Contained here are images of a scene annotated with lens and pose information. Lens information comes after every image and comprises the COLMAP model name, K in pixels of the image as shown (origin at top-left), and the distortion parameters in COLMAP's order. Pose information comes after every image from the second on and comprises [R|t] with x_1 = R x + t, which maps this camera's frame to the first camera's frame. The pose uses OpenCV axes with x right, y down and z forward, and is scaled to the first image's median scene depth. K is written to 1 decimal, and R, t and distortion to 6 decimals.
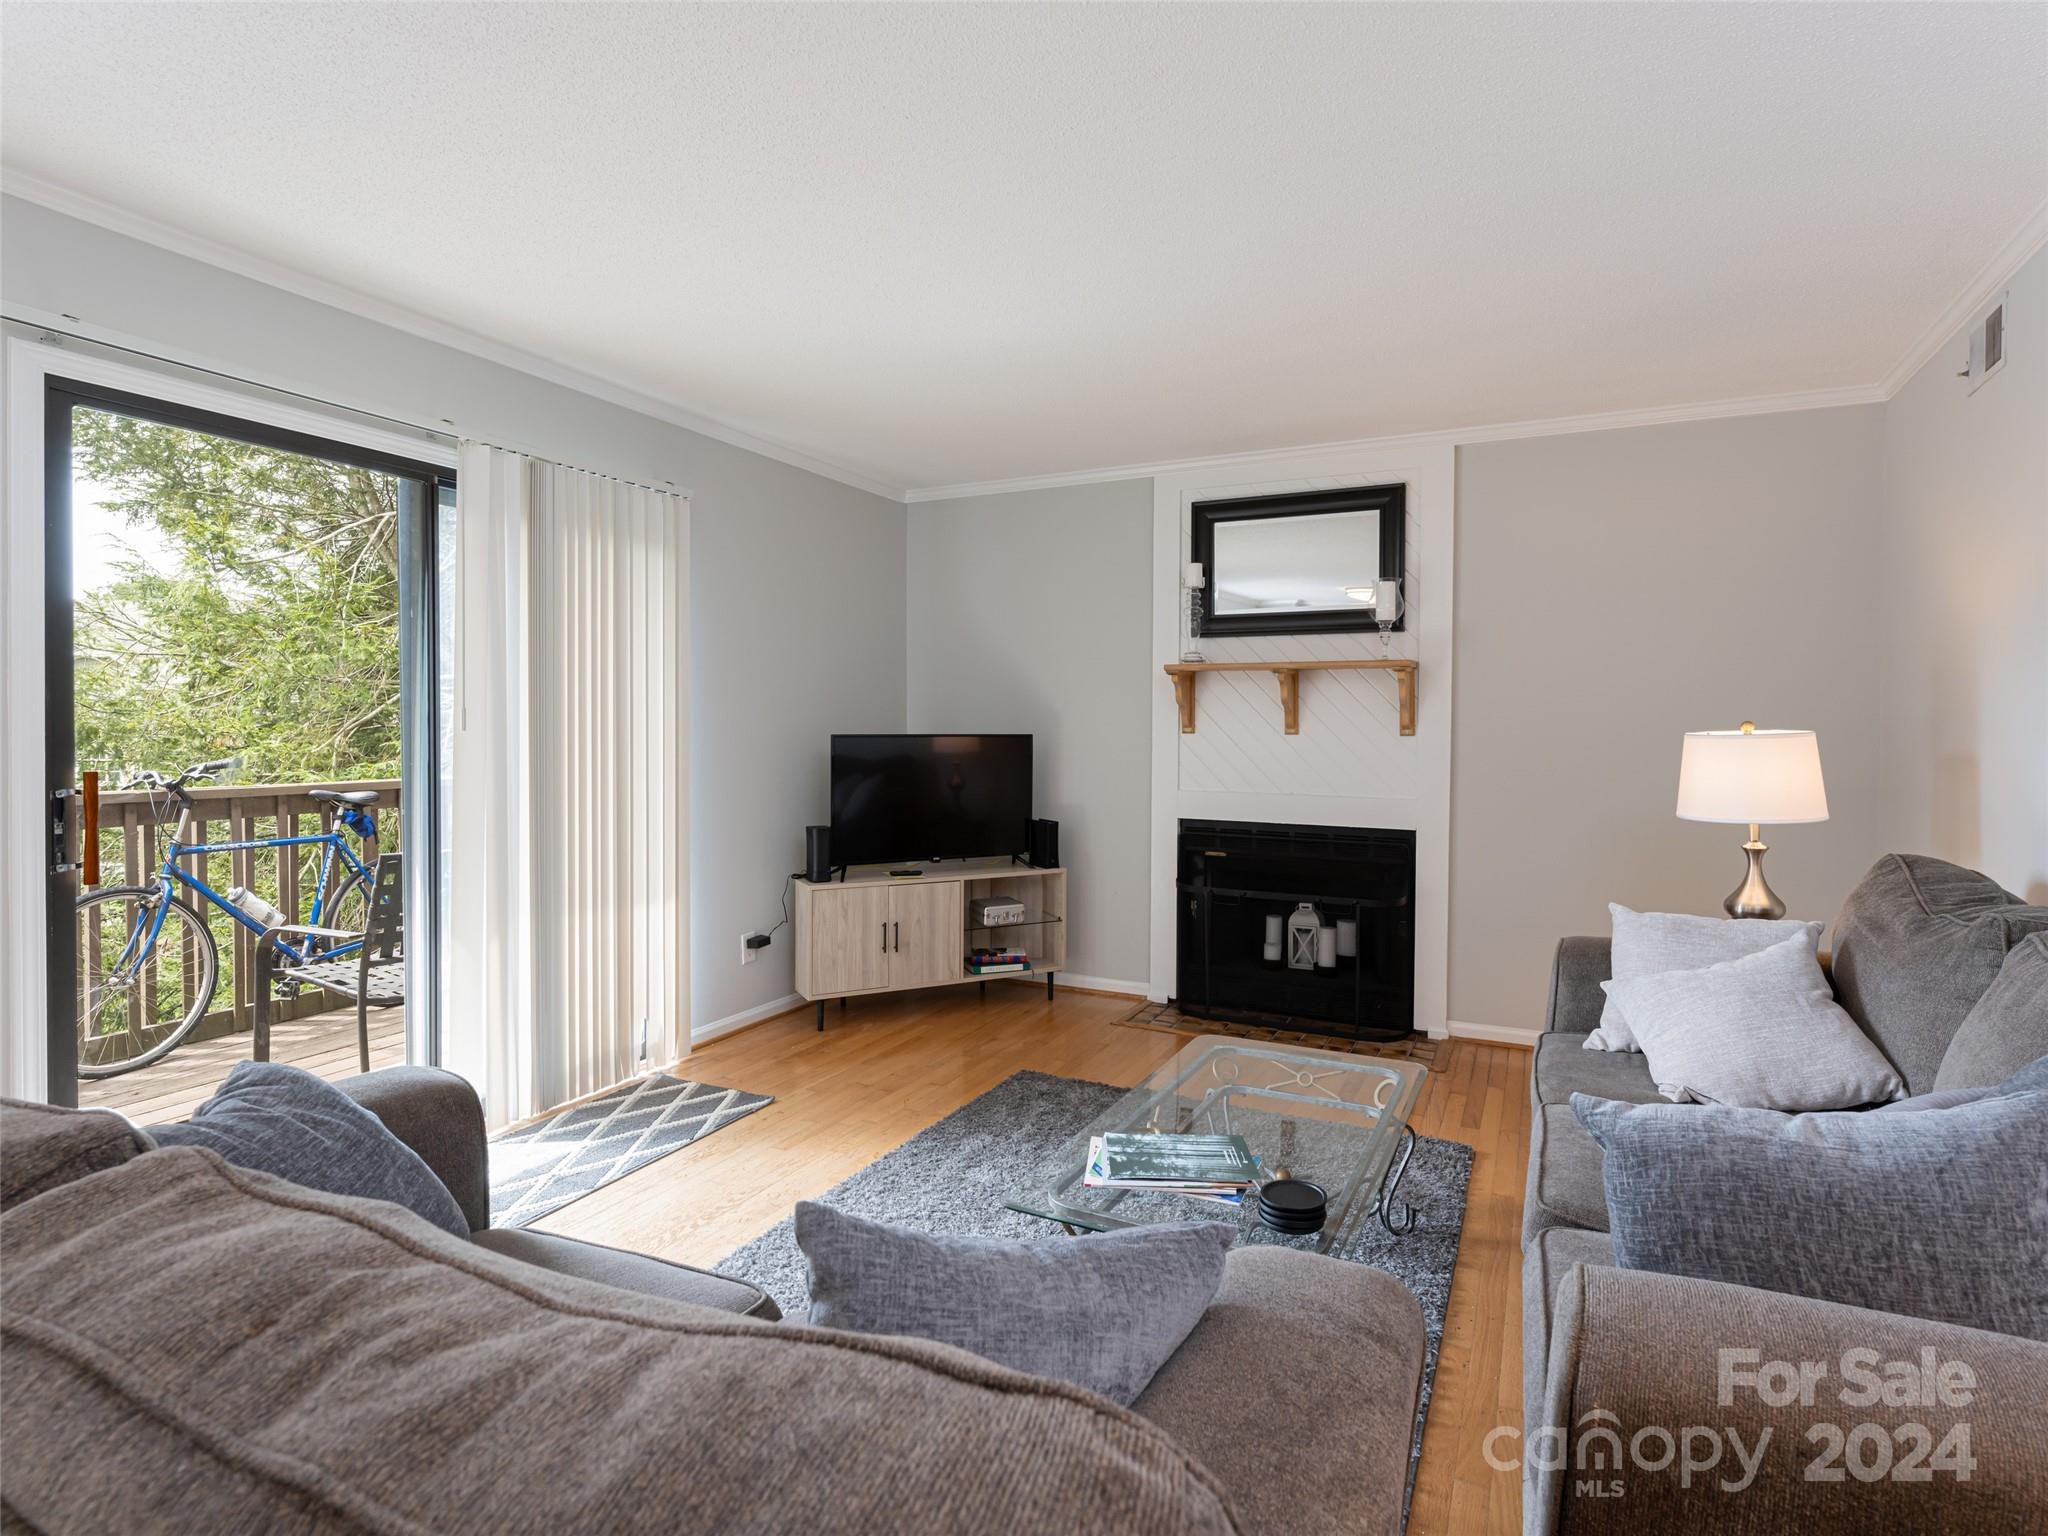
lens RADIAL K [[1069.5, 0, 1014.7], [0, 1069.5, 734.7], [0, 0, 1]] dist [-0.009637, 0.003526]
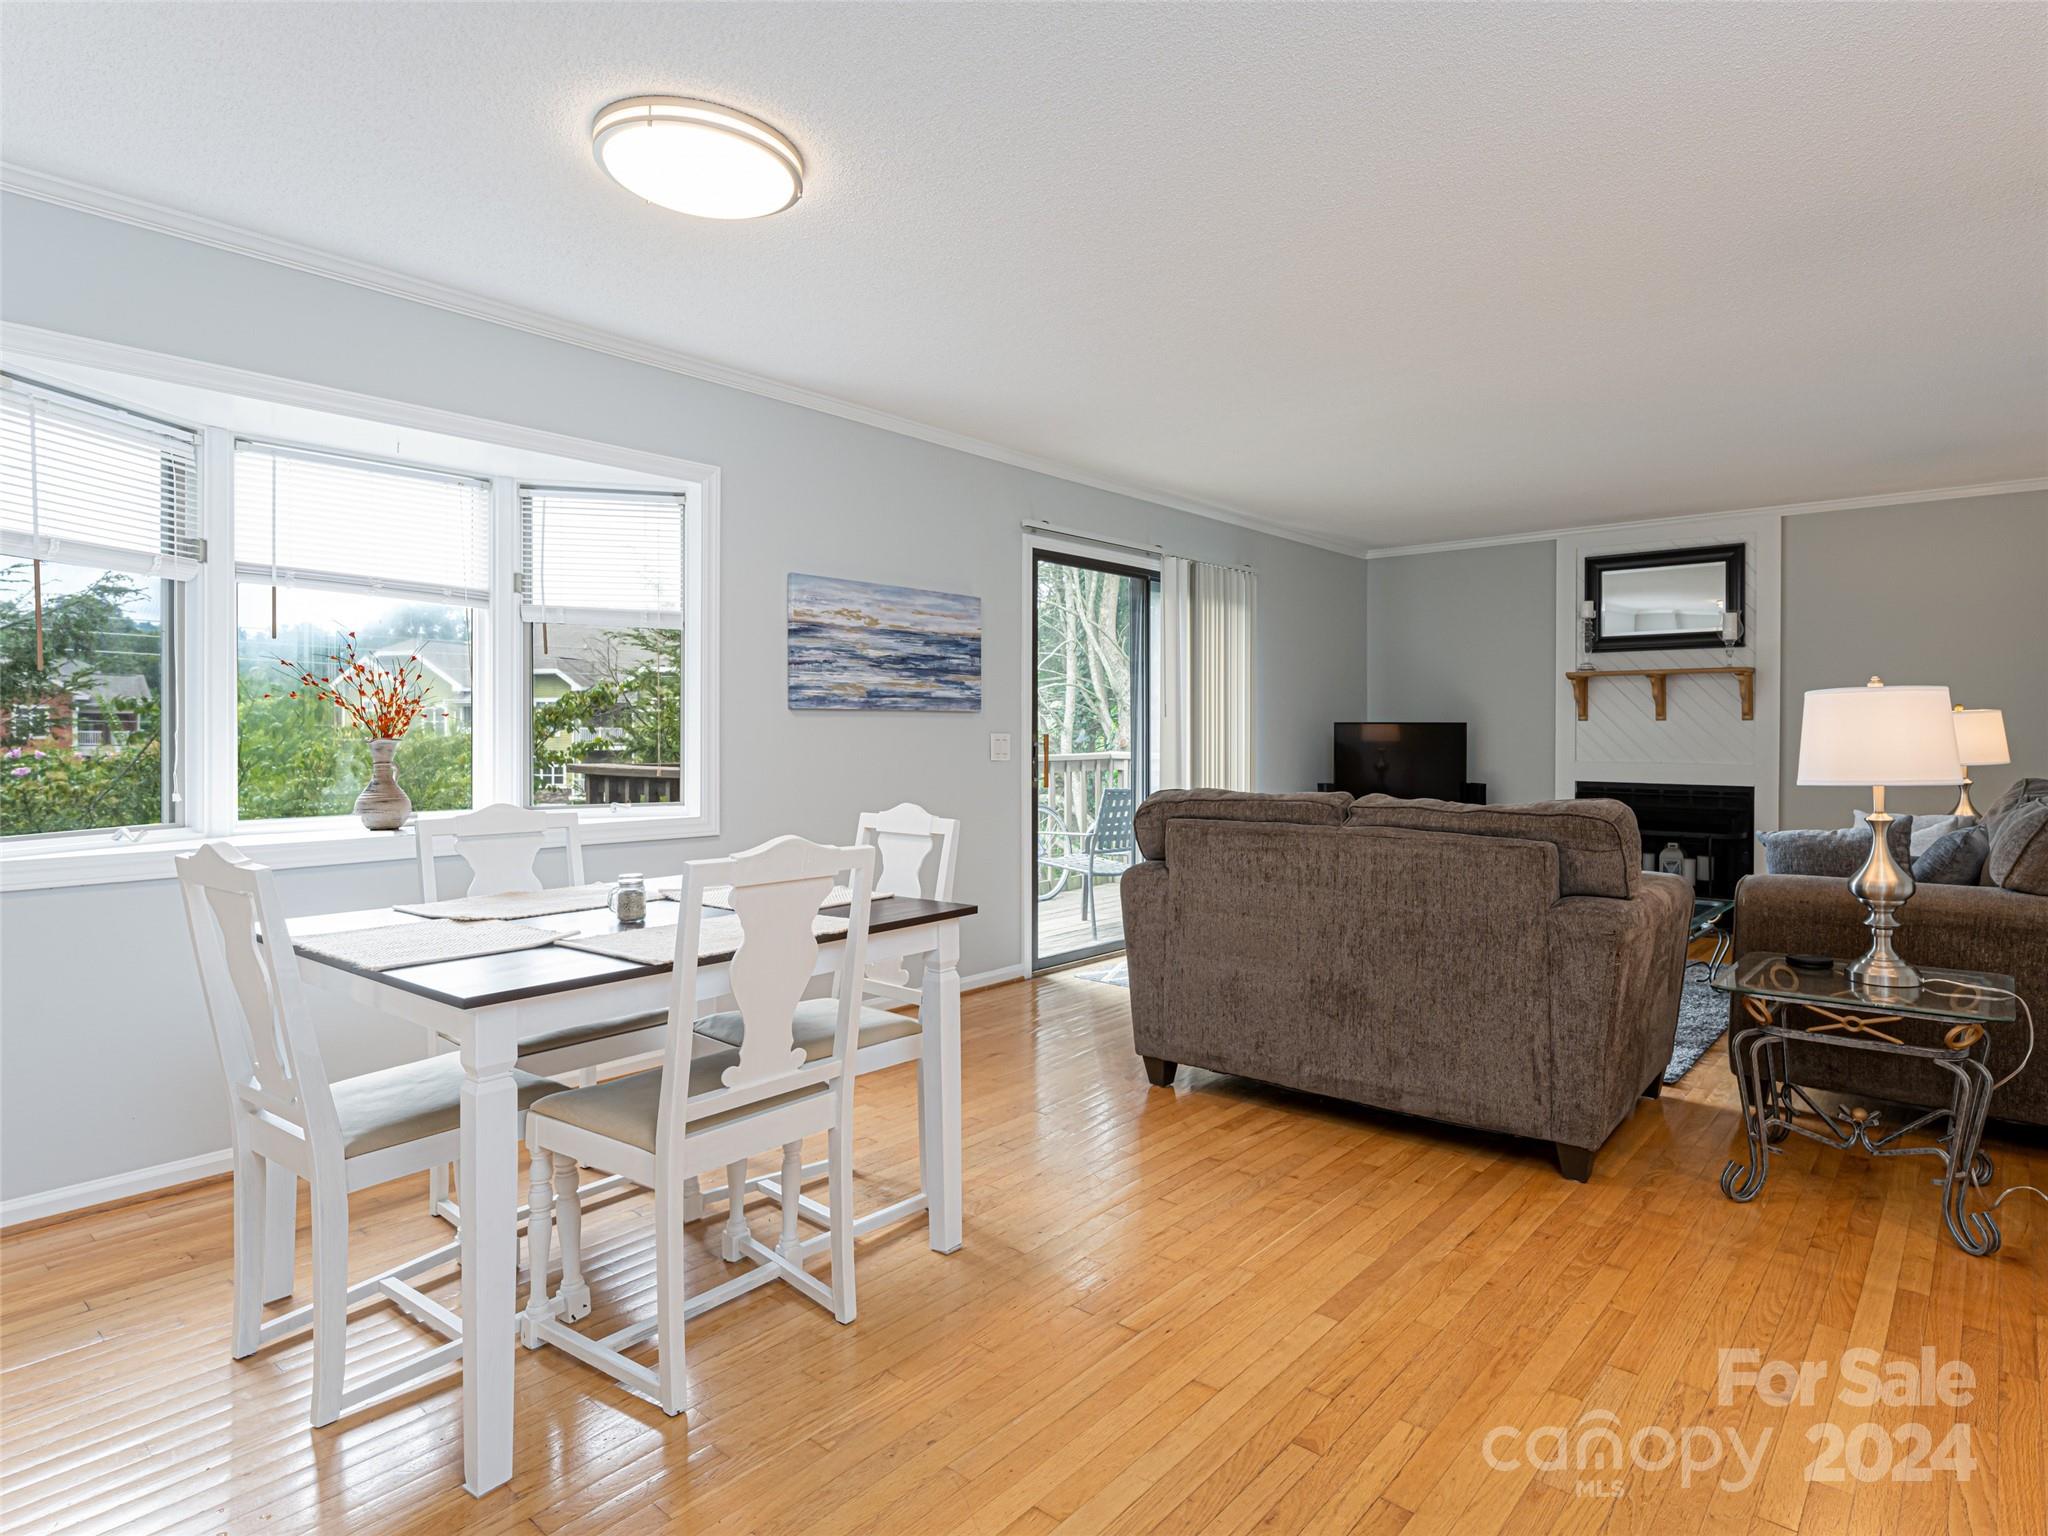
lens RADIAL K [[1154.5, 0, 1122.4], [0, 1154.5, 744.0], [0, 0, 1]] dist [0.003520, 0.001082]
pose [[0.981708, -0.003975, -0.190353, -0.157261], [0.003741, 0.999992, -0.001585, 0.032487], [0.190357, 0.000843, 0.981714, -0.669740]]
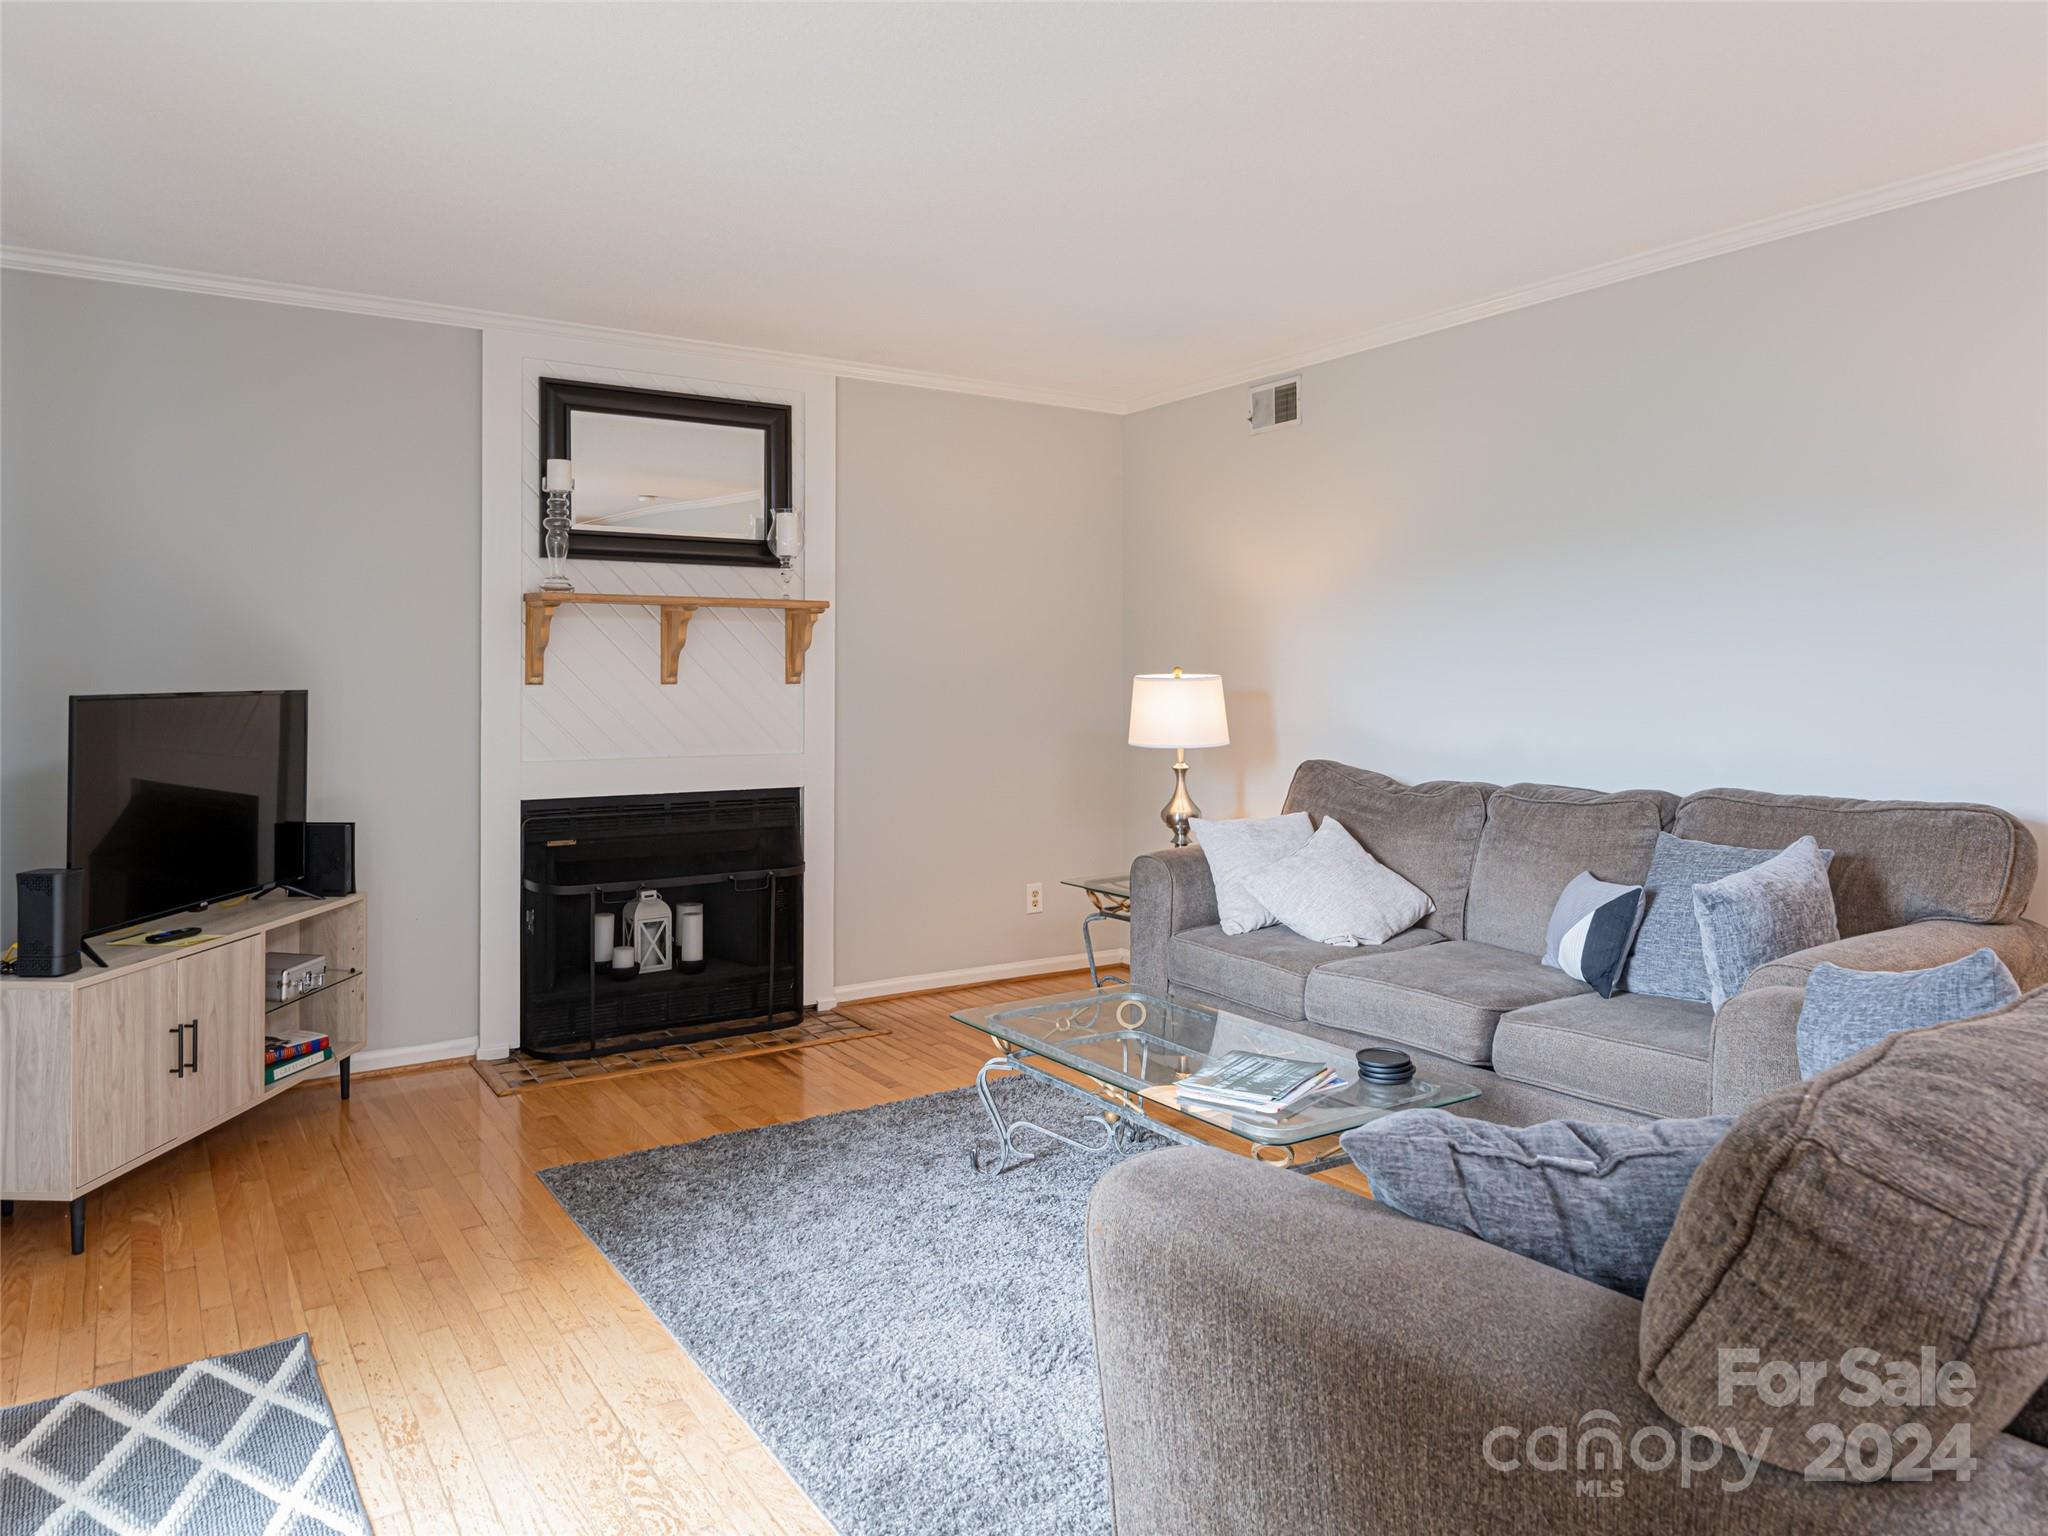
lens RADIAL K [[1366.4, 0, 1058.9], [0, 1366.4, 678.3], [0, 0, 1]] dist [-0.007051, 0.003243]
pose [[0.481310, -0.009390, 0.876500, -0.537961], [0.014913, 0.999886, 0.002523, -0.003283], [-0.876423, 0.011857, 0.481395, 0.242139]]
